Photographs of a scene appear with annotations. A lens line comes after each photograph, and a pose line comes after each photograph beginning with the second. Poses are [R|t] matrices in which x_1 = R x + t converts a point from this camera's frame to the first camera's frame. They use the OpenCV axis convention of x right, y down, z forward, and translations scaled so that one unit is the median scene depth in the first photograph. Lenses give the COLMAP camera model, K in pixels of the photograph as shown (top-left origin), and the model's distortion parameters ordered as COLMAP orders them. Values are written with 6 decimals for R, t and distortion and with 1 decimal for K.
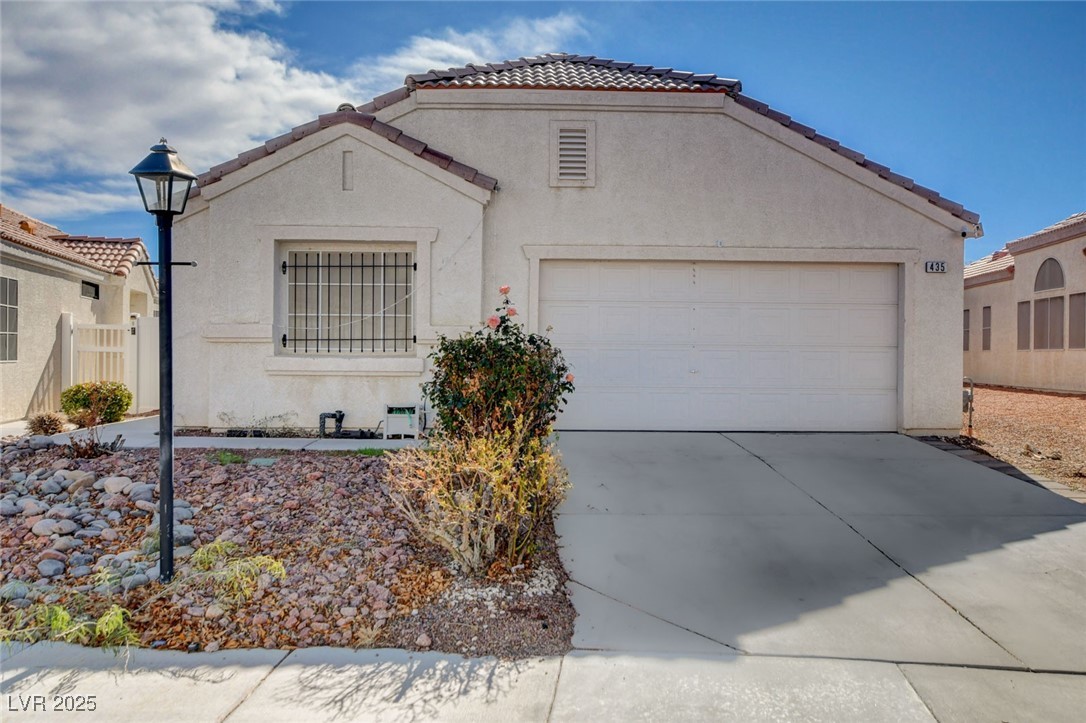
lens RADIAL K [[886.7, 0, 537.4], [0, 886.7, 356.3], [0, 0, 1]] dist [0.004222, 0.011767]
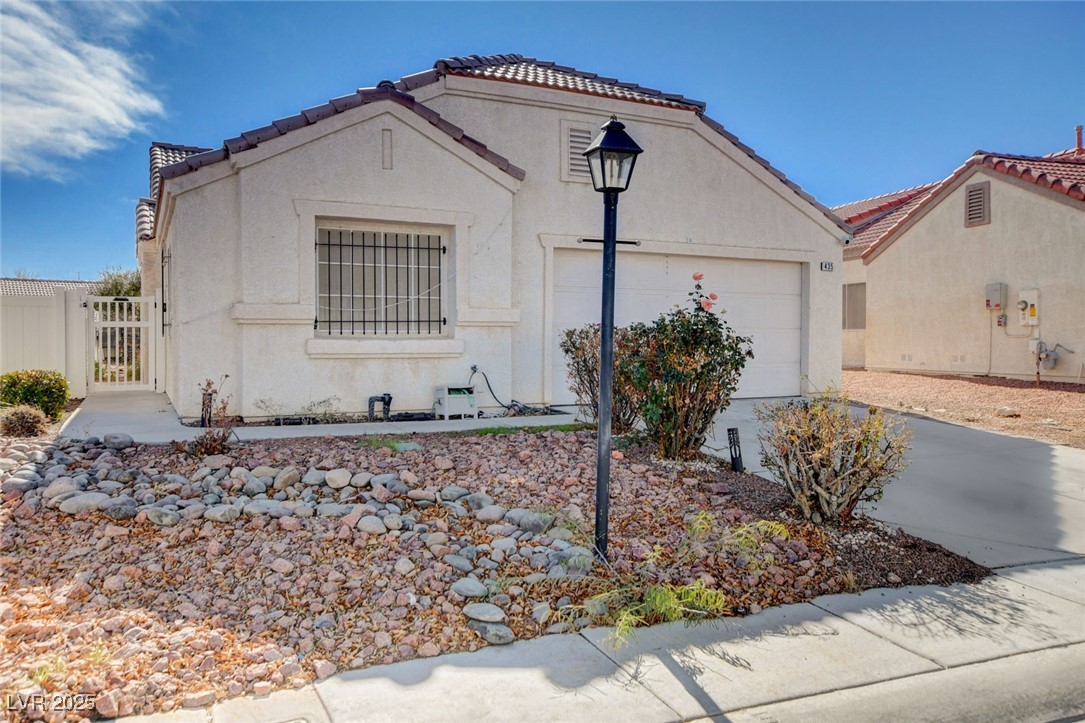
lens RADIAL K [[819.7, 0, 549.6], [0, 819.7, 356.1], [0, 0, 1]] dist [0.006124, 0.029780]
pose [[0.906671, -0.014844, 0.421578, -0.425772], [0.006817, 0.999766, 0.020541, 0.002069], [-0.421784, -0.015750, 0.906559, 0.094775]]
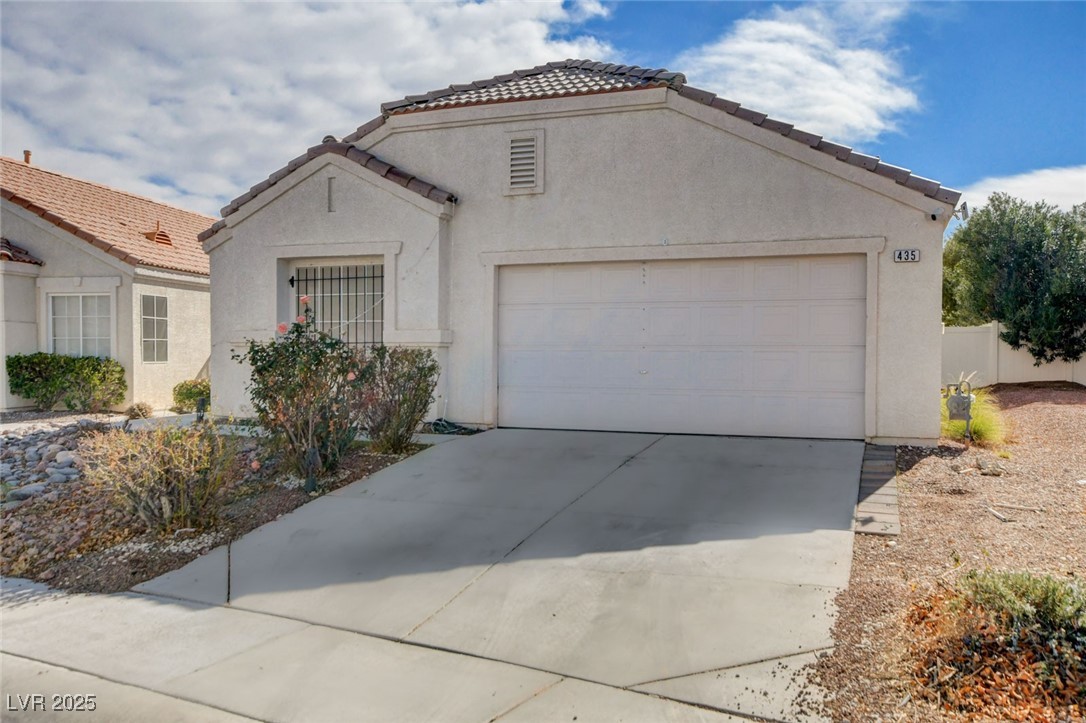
lens RADIAL K [[919.9, 0, 544.5], [0, 919.9, 372.8], [0, 0, 1]] dist [0.020312, -0.016407]
pose [[0.924533, 0.003962, -0.381081, 0.477369], [0.002648, 0.999855, 0.016820, 0.000117], [0.381092, -0.016560, 0.924389, 0.006566]]
